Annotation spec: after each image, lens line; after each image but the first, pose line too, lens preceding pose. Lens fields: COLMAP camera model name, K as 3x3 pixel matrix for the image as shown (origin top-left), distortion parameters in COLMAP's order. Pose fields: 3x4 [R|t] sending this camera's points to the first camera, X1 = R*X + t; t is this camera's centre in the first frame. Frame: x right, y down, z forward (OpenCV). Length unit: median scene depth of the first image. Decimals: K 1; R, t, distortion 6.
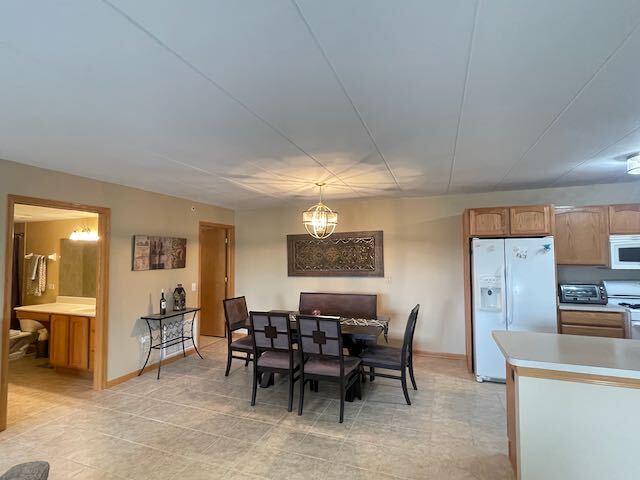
lens RADIAL K [[325.9, 0, 319.7], [0, 325.9, 240.0], [0, 0, 1]] dist [-0.006737, 0.000955]
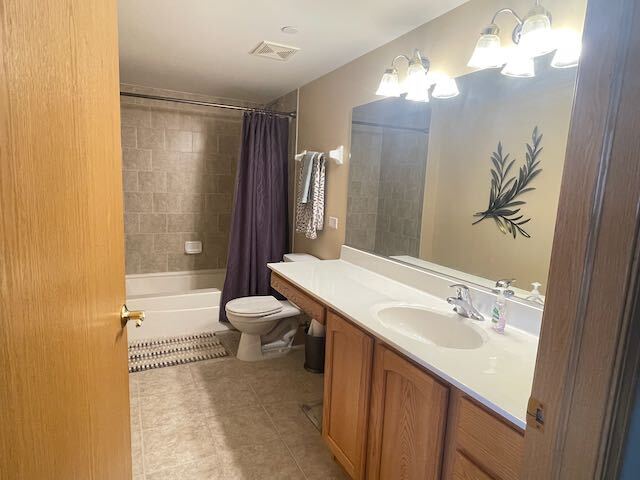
lens RADIAL K [[377.0, 0, 319.6], [0, 377.0, 240.2], [0, 0, 1]] dist [-0.000014, -0.000001]
pose [[0.733977, 0.138619, -0.664878, -0.487598], [-0.015462, 0.982107, 0.187689, 0.070363], [0.678998, -0.127479, 0.722987, 0.603692]]
